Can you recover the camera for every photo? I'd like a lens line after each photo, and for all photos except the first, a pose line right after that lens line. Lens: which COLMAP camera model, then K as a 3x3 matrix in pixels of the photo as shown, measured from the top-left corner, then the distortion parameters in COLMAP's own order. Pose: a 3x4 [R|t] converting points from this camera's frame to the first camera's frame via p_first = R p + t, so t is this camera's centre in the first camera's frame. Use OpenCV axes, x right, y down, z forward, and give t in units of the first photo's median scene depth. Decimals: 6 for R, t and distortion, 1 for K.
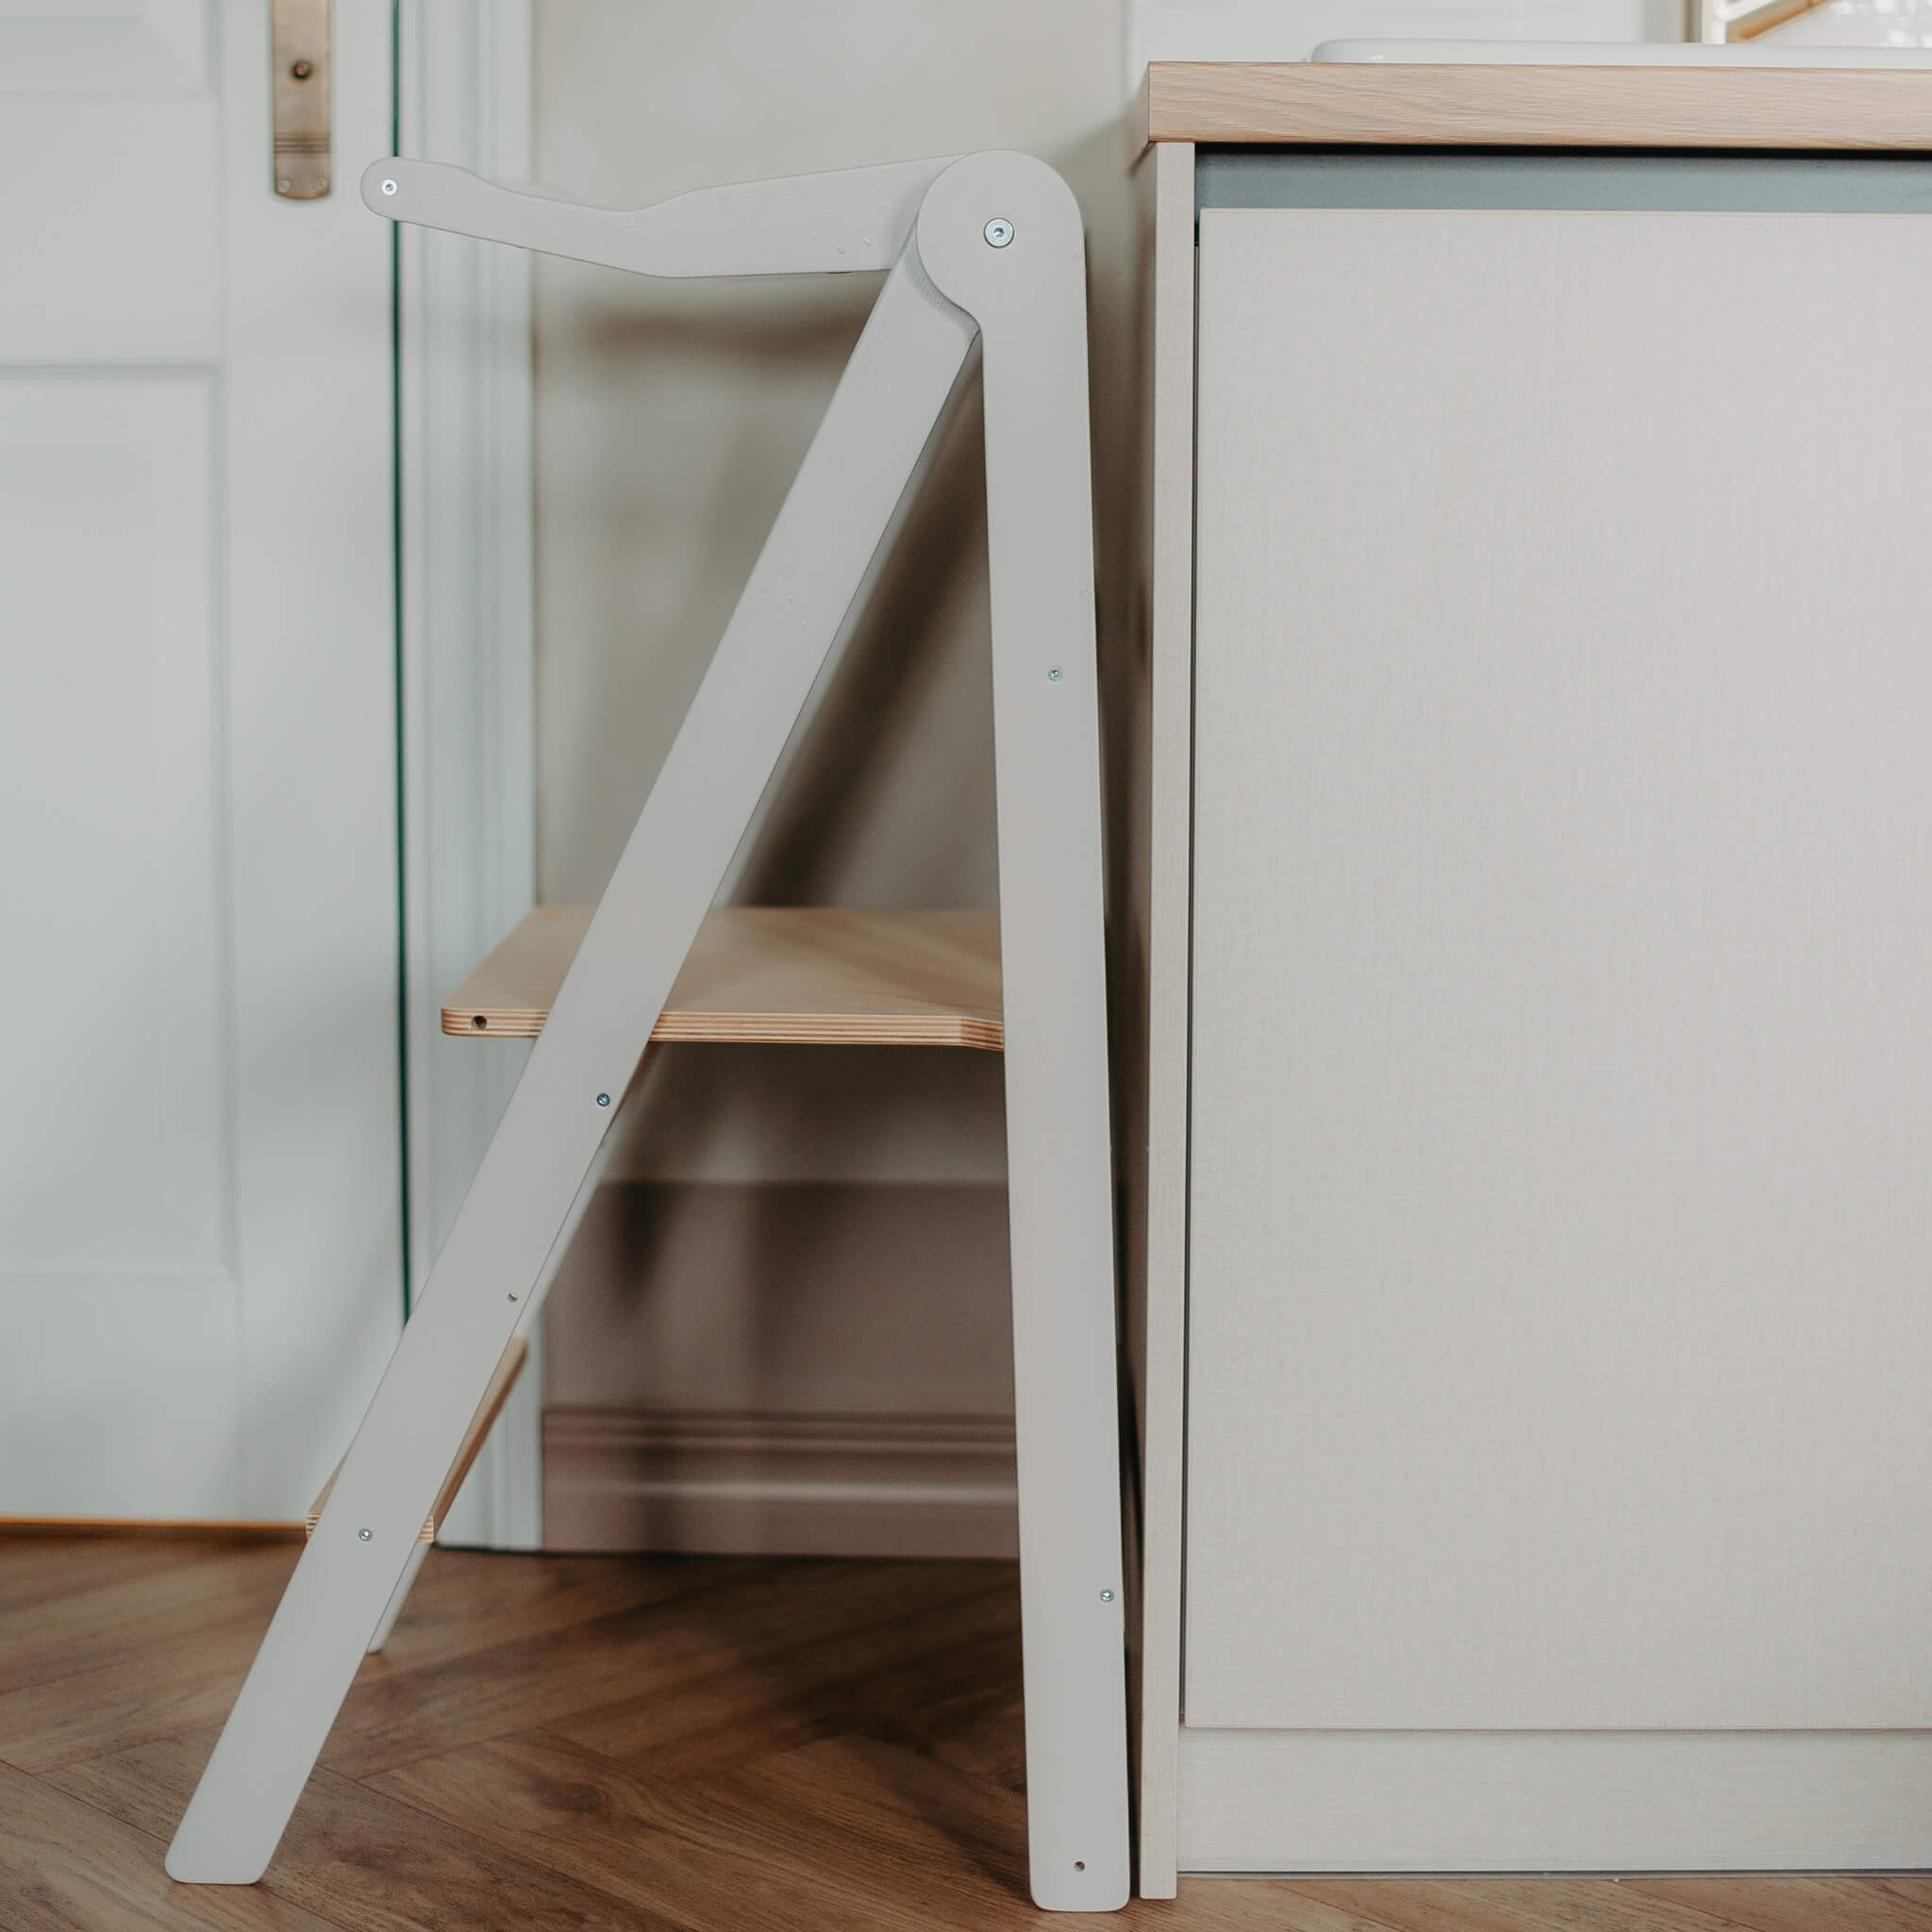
lens RADIAL K [[4247.1, 0, 965.0], [0, 4247.1, 801.6], [0, 0, 1]] dist [-0.128366, -0.091298]
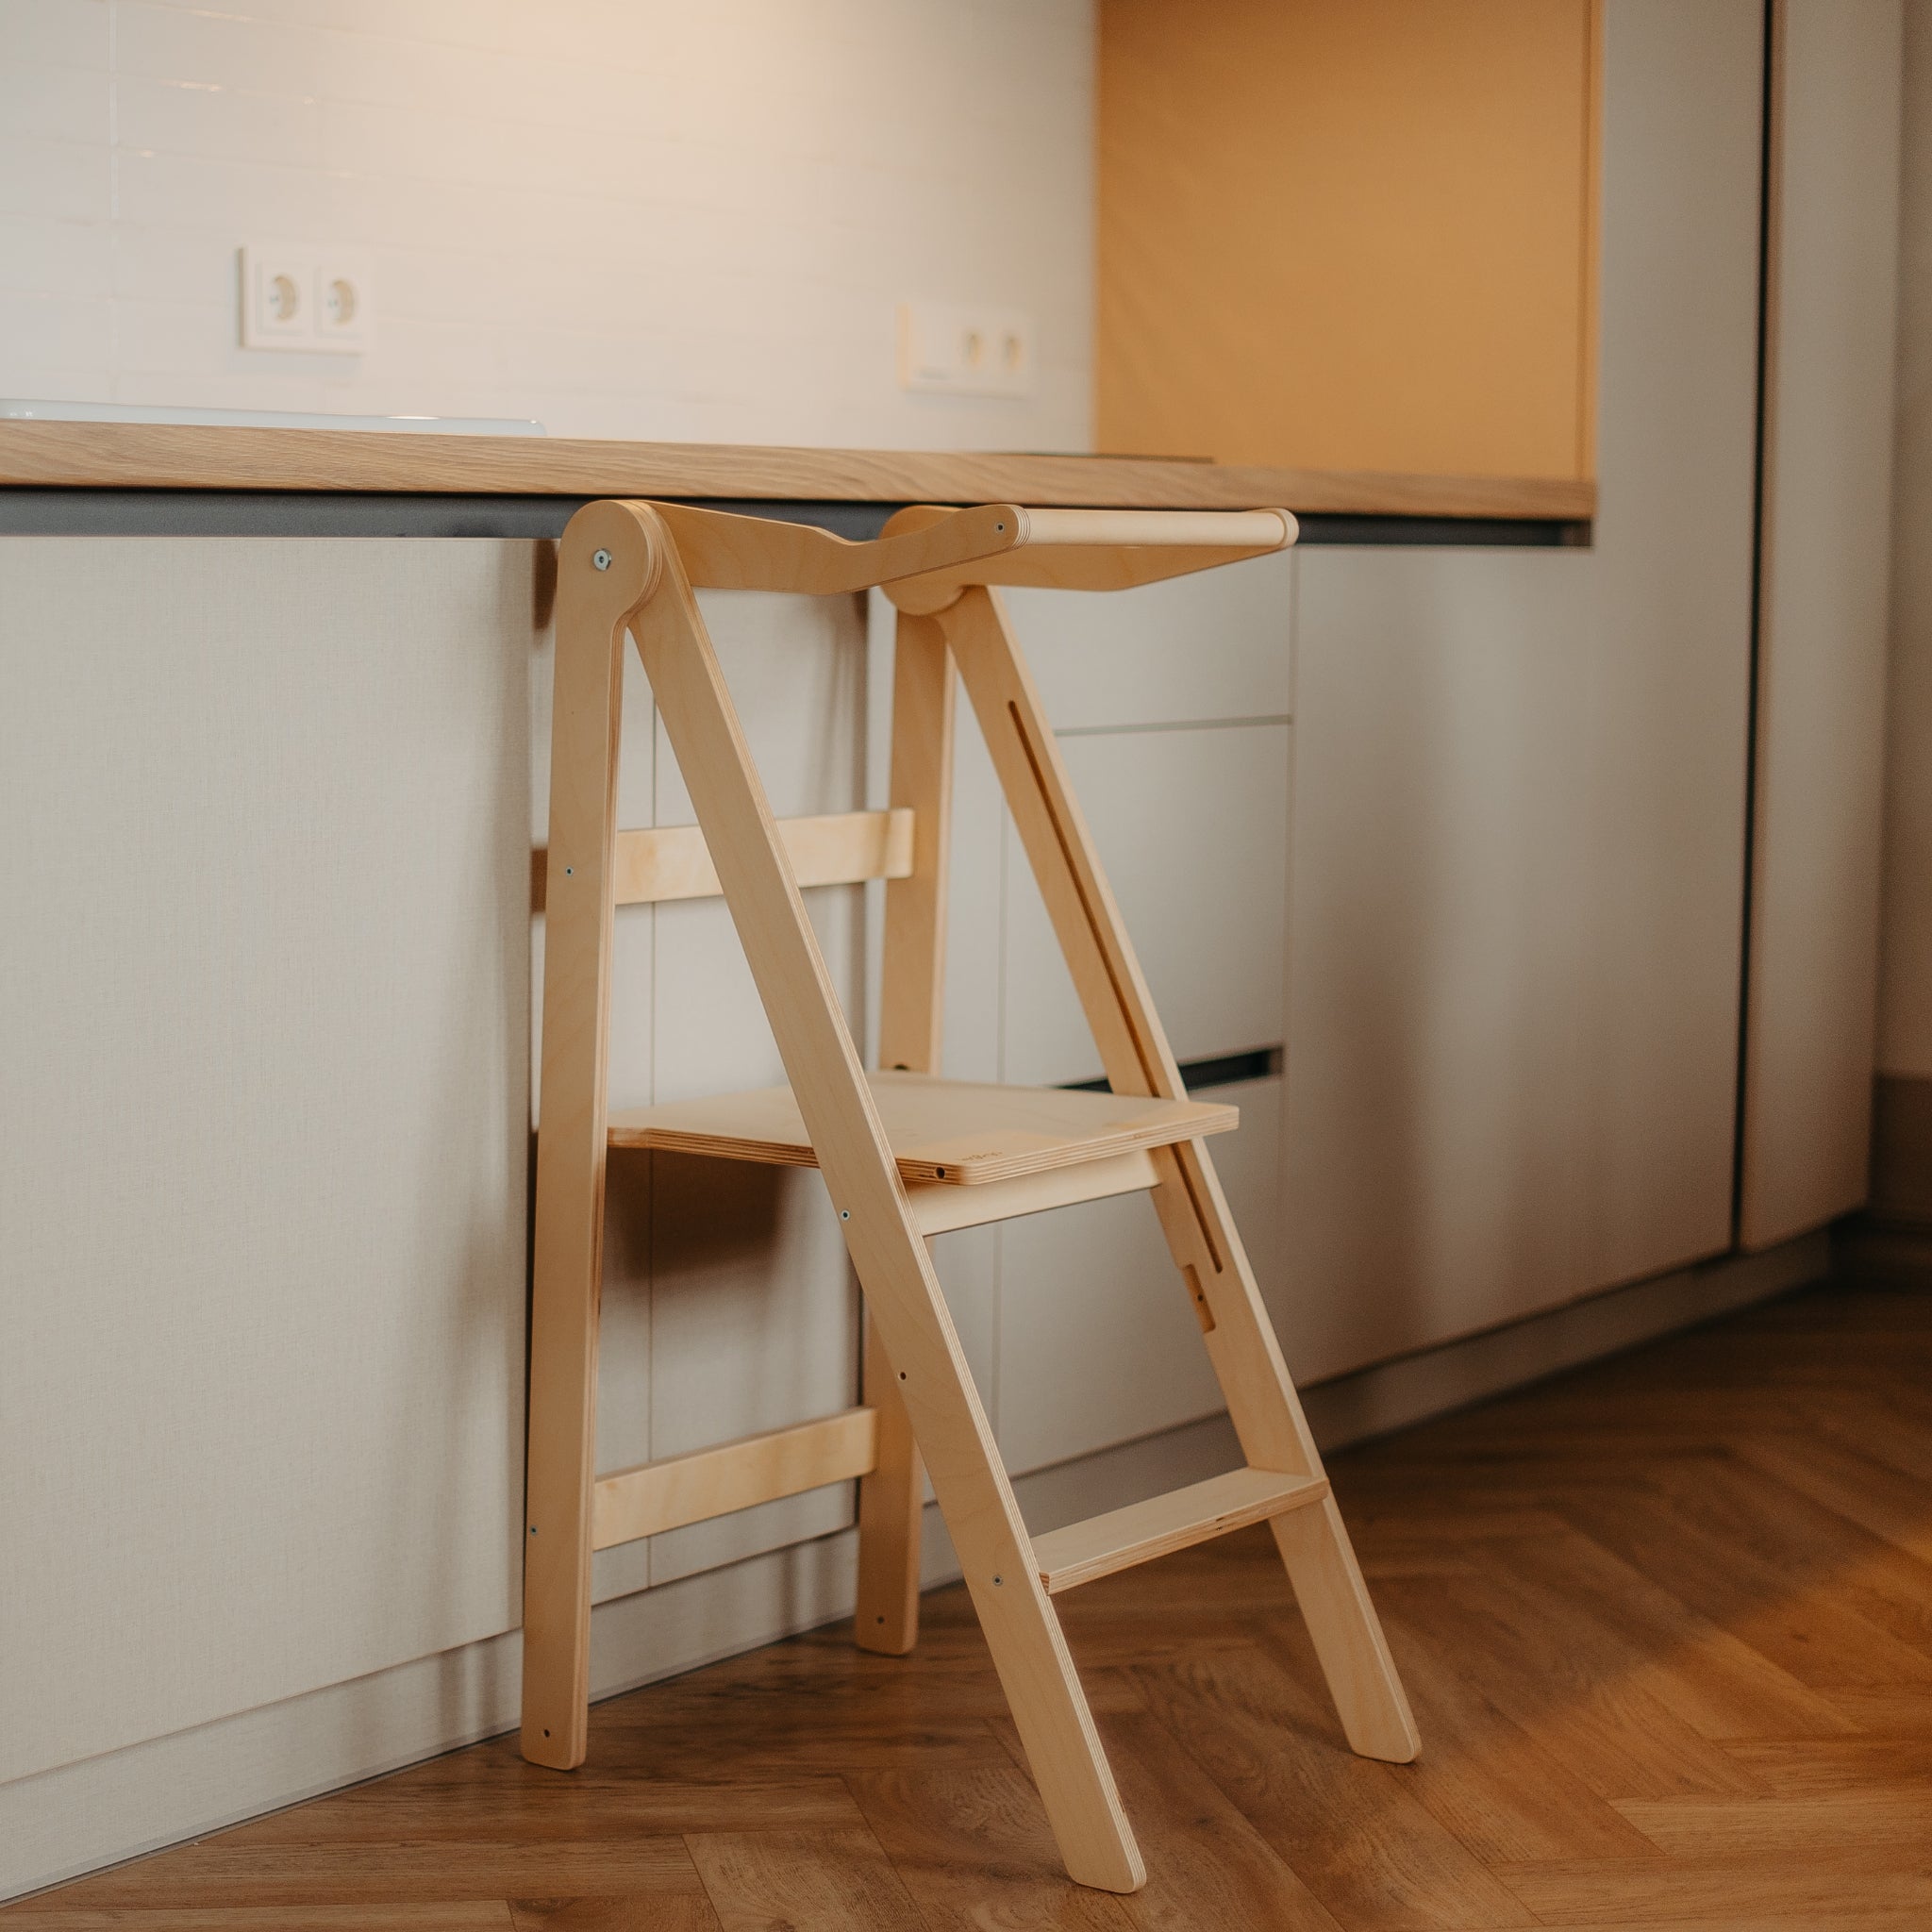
lens RADIAL K [[4207.1, 0, 657.4], [0, 4207.1, 963.4], [0, 0, 1]] dist [-0.162563, 0.160336]
pose [[0.599307, -0.078522, 0.796659, -0.796400], [0.093434, 0.995237, 0.027807, -0.032146], [-0.795048, 0.057771, 0.603789, 0.118255]]
